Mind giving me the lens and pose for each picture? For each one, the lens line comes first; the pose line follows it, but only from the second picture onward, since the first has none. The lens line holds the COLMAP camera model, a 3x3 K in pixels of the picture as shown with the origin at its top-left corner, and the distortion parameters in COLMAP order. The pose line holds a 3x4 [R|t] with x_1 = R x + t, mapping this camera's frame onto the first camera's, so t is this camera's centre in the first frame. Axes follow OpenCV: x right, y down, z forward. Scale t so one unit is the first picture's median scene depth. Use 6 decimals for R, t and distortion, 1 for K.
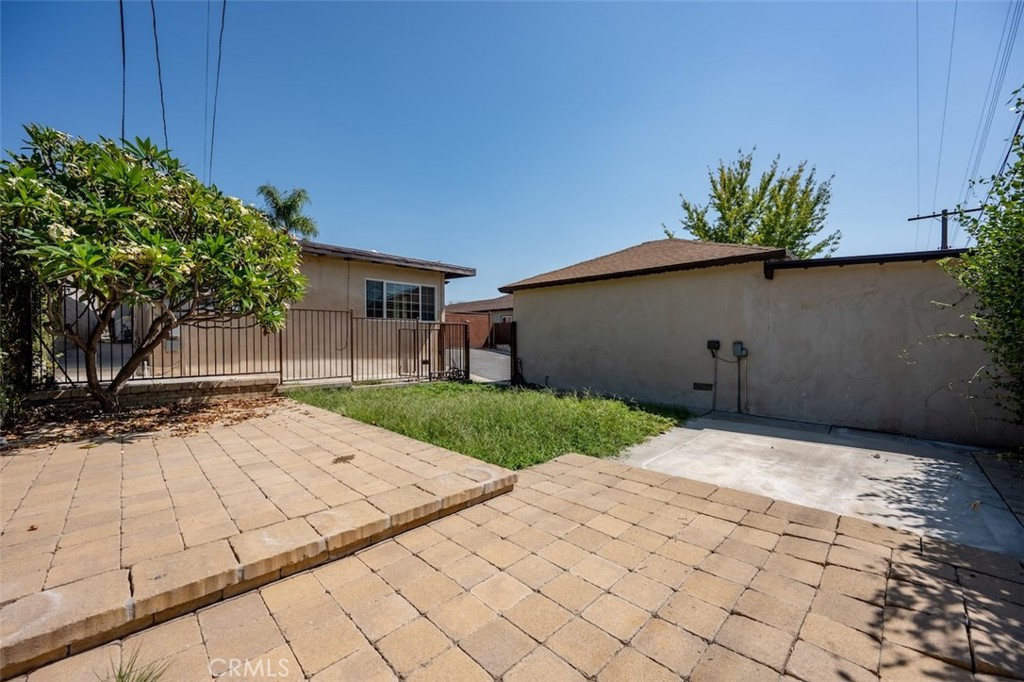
lens RADIAL K [[398.0, 0, 516.1], [0, 398.0, 342.3], [0, 0, 1]] dist [-0.002935, 0.000066]
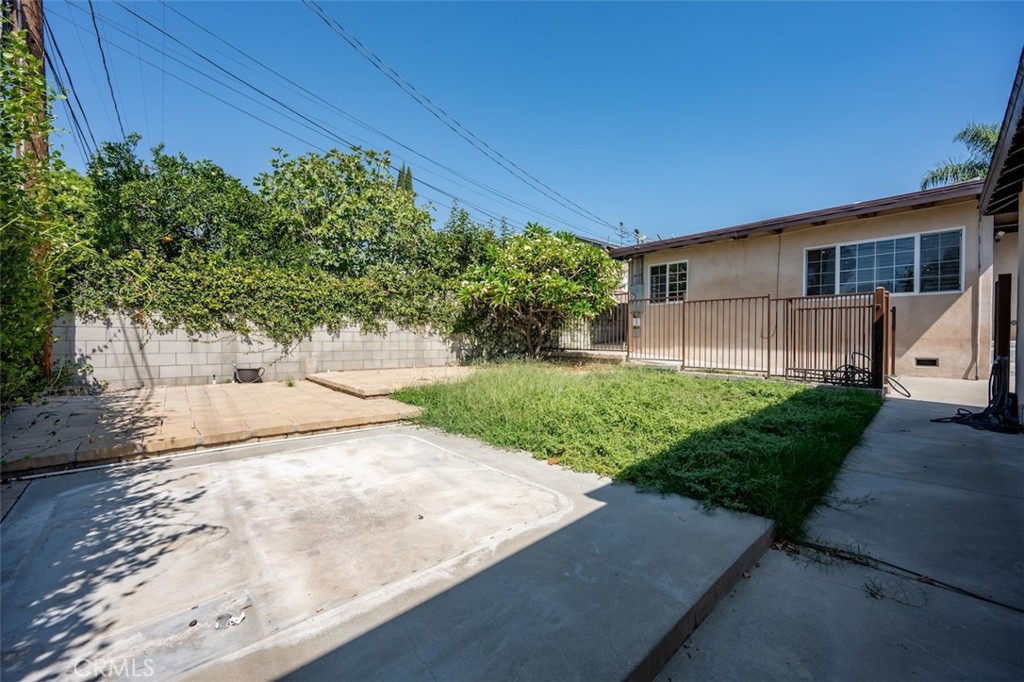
lens RADIAL K [[398.0, 0, 515.6], [0, 398.0, 341.5], [0, 0, 1]] dist [-0.002935, 0.000066]
pose [[-0.069631, 0.007328, -0.997546, 1.515197], [-0.008257, 0.999935, 0.007922, 0.076884], [0.997539, 0.008788, -0.069566, 1.573982]]
